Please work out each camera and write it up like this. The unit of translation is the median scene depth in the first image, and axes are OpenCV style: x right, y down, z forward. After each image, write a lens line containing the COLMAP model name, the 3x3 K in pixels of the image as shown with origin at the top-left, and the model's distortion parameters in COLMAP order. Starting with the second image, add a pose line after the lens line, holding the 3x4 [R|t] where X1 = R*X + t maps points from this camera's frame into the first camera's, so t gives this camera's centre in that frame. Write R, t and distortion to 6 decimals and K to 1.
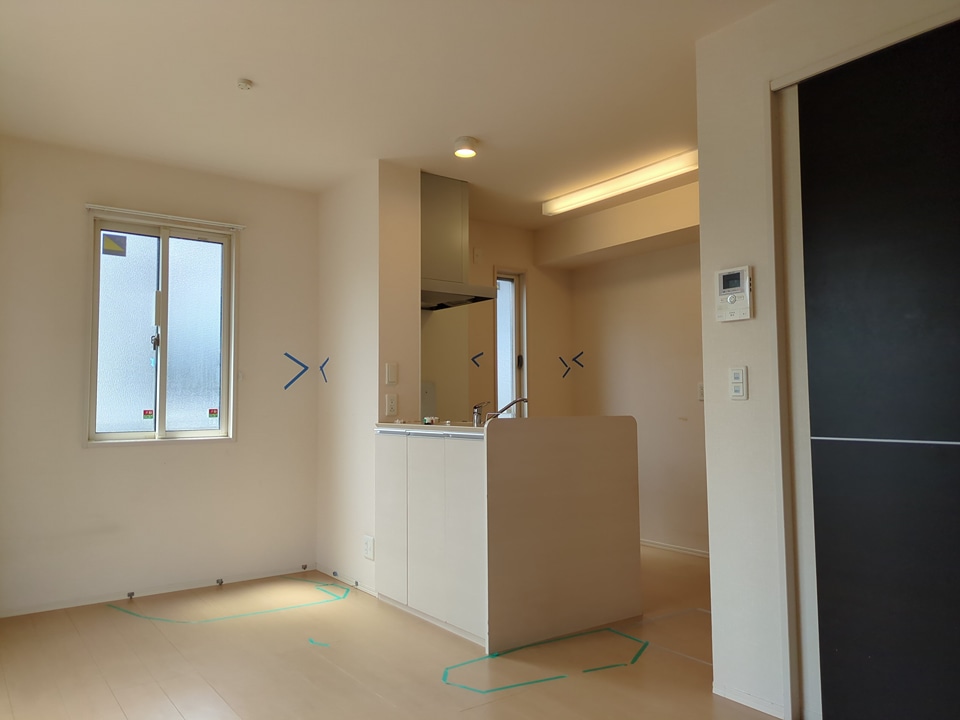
lens RADIAL K [[725.9, 0, 480.0], [0, 725.9, 360.0], [0, 0, 1]] dist [0.066939, -0.070143]
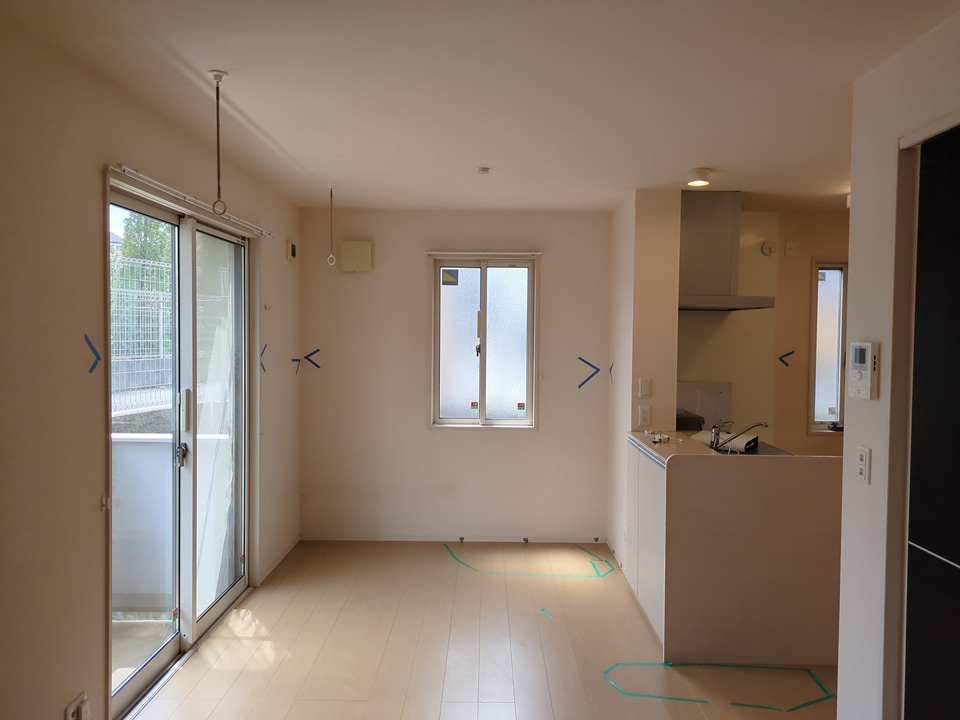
lens RADIAL K [[725.9, 0, 480.0], [0, 725.9, 360.0], [0, 0, 1]] dist [0.066939, -0.070143]
pose [[0.803271, 0.037311, -0.594443, 0.329324], [0.021358, 0.995590, 0.091351, -0.127612], [0.595230, -0.086076, 0.798932, -0.023009]]
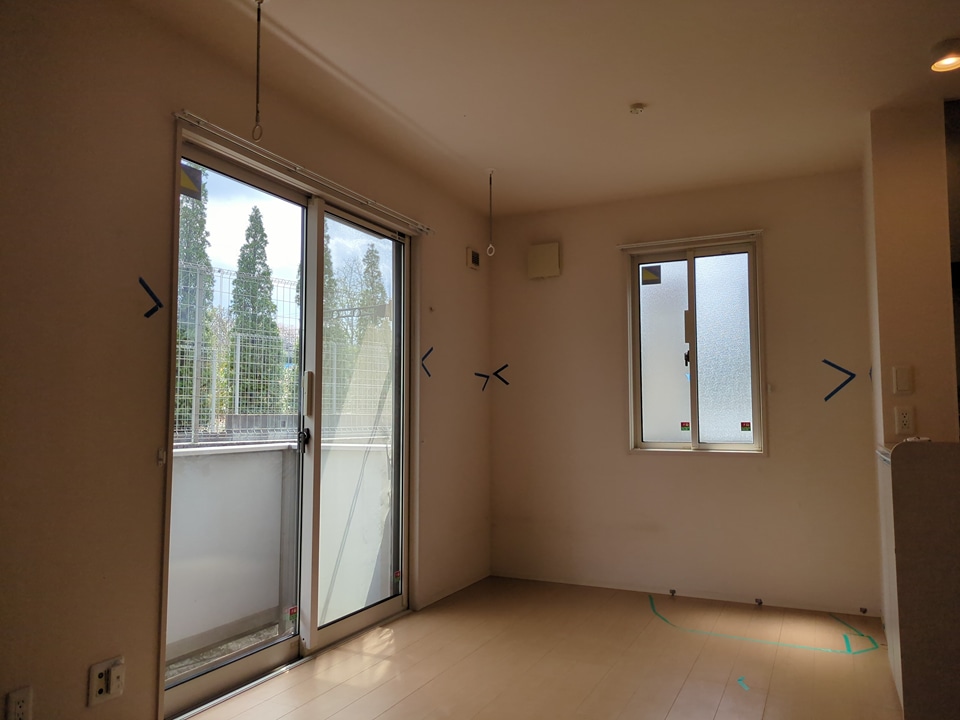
lens RADIAL K [[721.5, 0, 466.4], [0, 721.5, 364.0], [0, 0, 1]] dist [0.069961, -0.093973]
pose [[0.465103, -0.058605, -0.883315, 0.347124], [0.050697, 0.997932, -0.039516, 0.009241], [0.883804, -0.026402, 0.467112, 0.229413]]
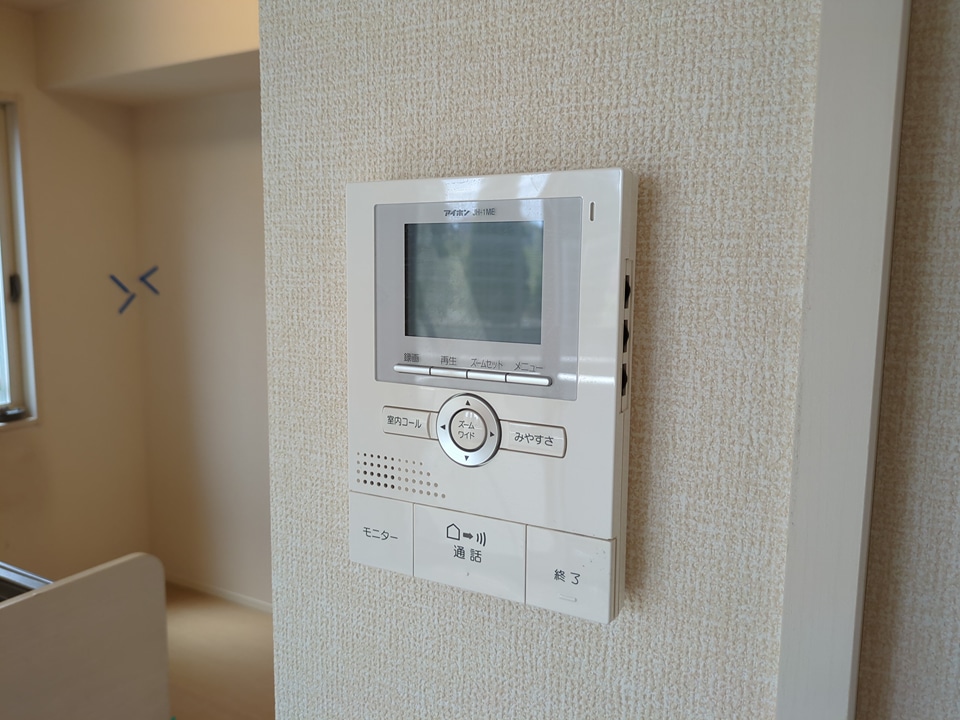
lens RADIAL K [[725.9, 0, 480.0], [0, 725.9, 360.0], [0, 0, 1]] dist [0.066939, -0.070143]
pose [[0.909234, -0.037016, 0.414635, 0.189471], [-0.042499, 0.982581, 0.180912, -0.075501], [-0.414109, -0.182113, 0.891823, 0.571356]]
